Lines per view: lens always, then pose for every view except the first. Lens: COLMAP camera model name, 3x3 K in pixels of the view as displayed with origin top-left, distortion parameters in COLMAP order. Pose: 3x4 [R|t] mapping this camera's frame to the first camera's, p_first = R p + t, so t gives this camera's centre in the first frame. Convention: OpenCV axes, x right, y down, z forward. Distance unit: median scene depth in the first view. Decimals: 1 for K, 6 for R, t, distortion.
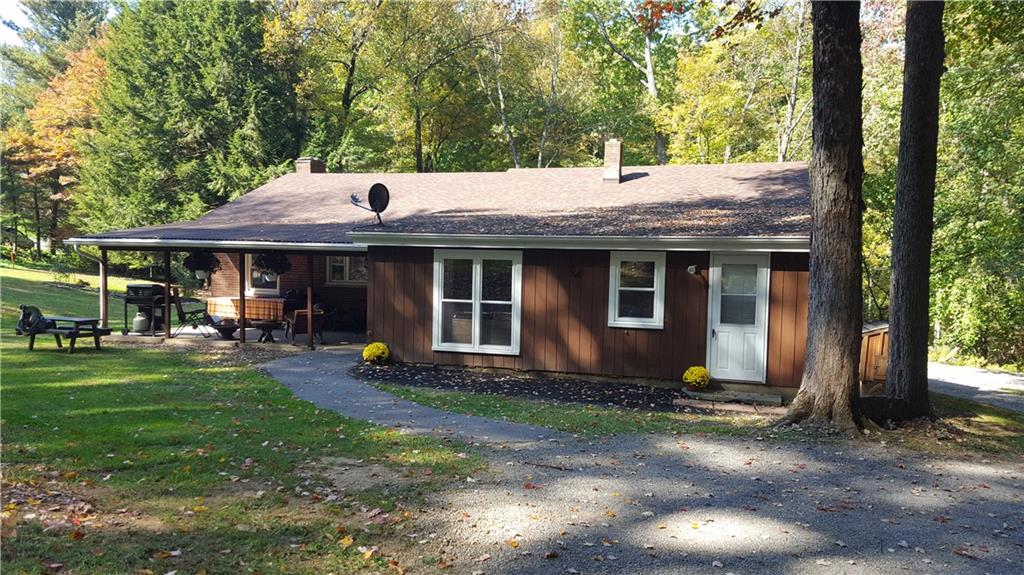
lens RADIAL K [[763.7, 0, 506.6], [0, 763.7, 298.4], [0, 0, 1]] dist [0.101226, -0.171484]
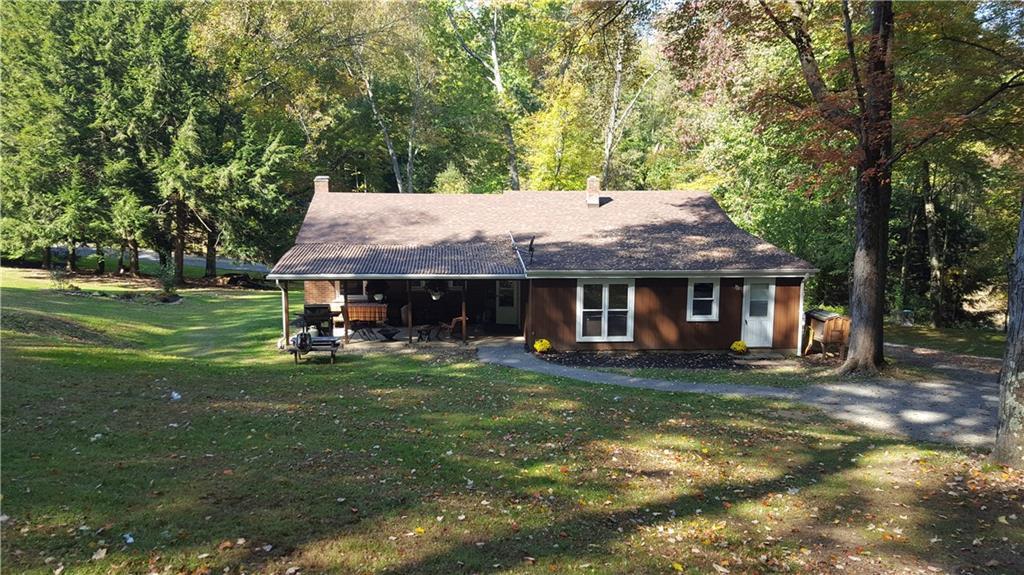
lens RADIAL K [[763.7, 0, 506.6], [0, 763.7, 298.4], [0, 0, 1]] dist [0.101226, -0.171484]
pose [[0.932621, -0.065184, 0.354923, -0.816672], [0.035515, 0.995355, 0.089482, -0.174961], [-0.359107, -0.070848, 0.930604, -0.433409]]
